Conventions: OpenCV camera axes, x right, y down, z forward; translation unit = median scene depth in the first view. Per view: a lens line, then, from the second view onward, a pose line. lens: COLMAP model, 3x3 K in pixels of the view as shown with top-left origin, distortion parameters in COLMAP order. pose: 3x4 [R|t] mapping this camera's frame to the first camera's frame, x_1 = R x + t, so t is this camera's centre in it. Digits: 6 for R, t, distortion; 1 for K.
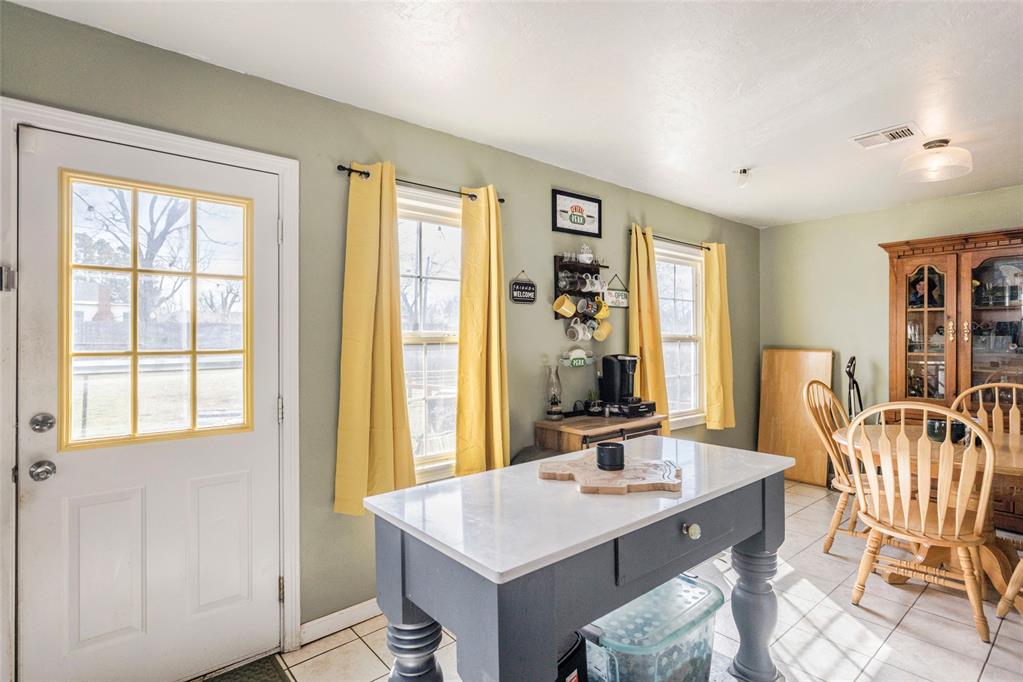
lens RADIAL K [[509.8, 0, 512.1], [0, 509.8, 337.2], [0, 0, 1]] dist [-0.008680, 0.003413]
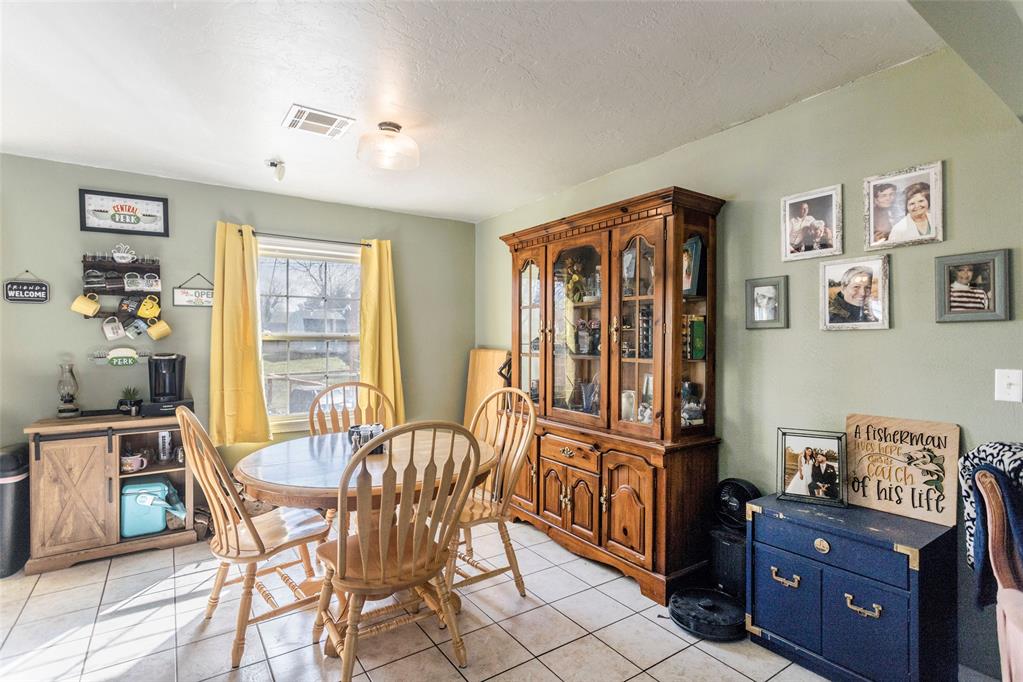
lens RADIAL K [[509.8, 0, 512.3], [0, 509.8, 338.1], [0, 0, 1]] dist [-0.008680, 0.003413]
pose [[0.994368, 0.003036, -0.105939, 1.008454], [-0.002523, 0.999984, 0.004976, -0.002995], [0.105953, -0.004681, 0.994360, 0.087377]]
